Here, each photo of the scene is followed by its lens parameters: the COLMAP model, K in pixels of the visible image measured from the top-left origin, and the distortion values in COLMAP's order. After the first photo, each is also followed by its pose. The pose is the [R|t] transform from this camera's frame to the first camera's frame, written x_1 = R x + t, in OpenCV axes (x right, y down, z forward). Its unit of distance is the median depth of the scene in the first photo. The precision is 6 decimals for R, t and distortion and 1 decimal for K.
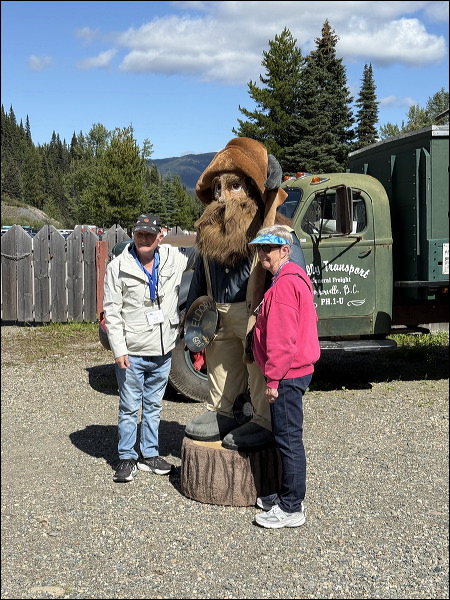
lens RADIAL K [[816.3, 0, 225.0], [0, 816.3, 300.0], [0, 0, 1]] dist [0.237640, -0.607548]
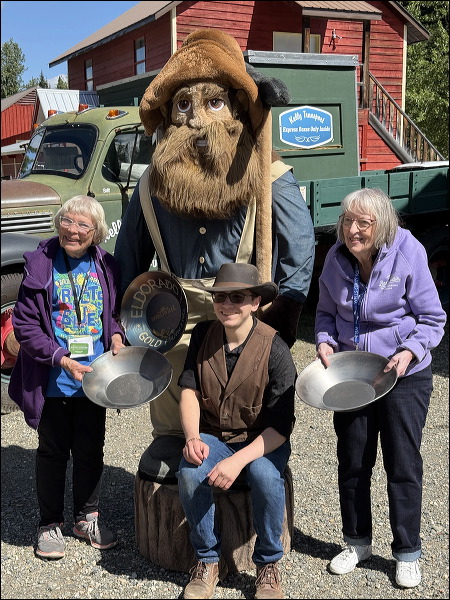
lens RADIAL K [[816.3, 0, 225.0], [0, 816.3, 300.0], [0, 0, 1]] dist [0.237640, -0.607548]
pose [[0.881332, -0.091390, 0.463575, -0.304522], [0.066363, 0.995333, 0.070055, -0.025298], [-0.467814, -0.030977, 0.883284, 0.394165]]
